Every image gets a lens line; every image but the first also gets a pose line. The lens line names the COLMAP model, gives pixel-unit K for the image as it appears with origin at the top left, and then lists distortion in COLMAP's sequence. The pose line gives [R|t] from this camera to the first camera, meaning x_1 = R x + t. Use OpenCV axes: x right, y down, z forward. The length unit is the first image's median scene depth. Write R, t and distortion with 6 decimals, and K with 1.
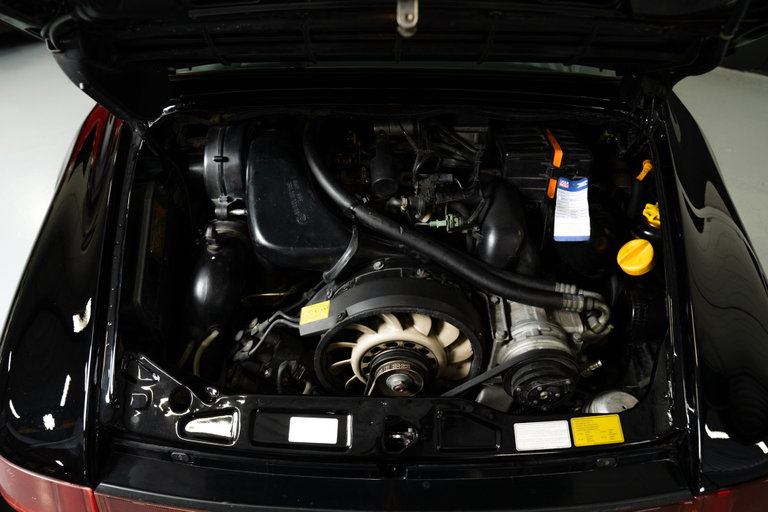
lens RADIAL K [[517.6, 0, 384.6], [0, 517.6, 254.4], [0, 0, 1]] dist [-0.071930, 0.027786]
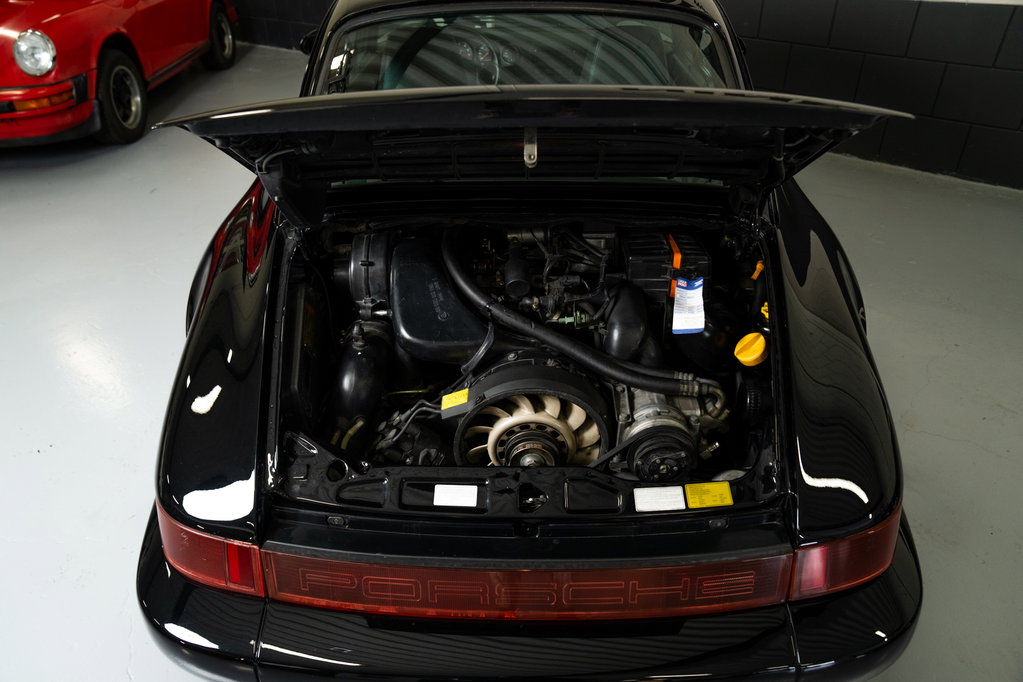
lens RADIAL K [[689.4, 0, 516.0], [0, 689.4, 346.3], [0, 0, 1]] dist [-0.071930, 0.027786]
pose [[0.999970, -0.006882, -0.003611, 0.001078], [0.006493, 0.995135, -0.098306, 0.139002], [0.004270, 0.098279, 0.995150, -0.446710]]
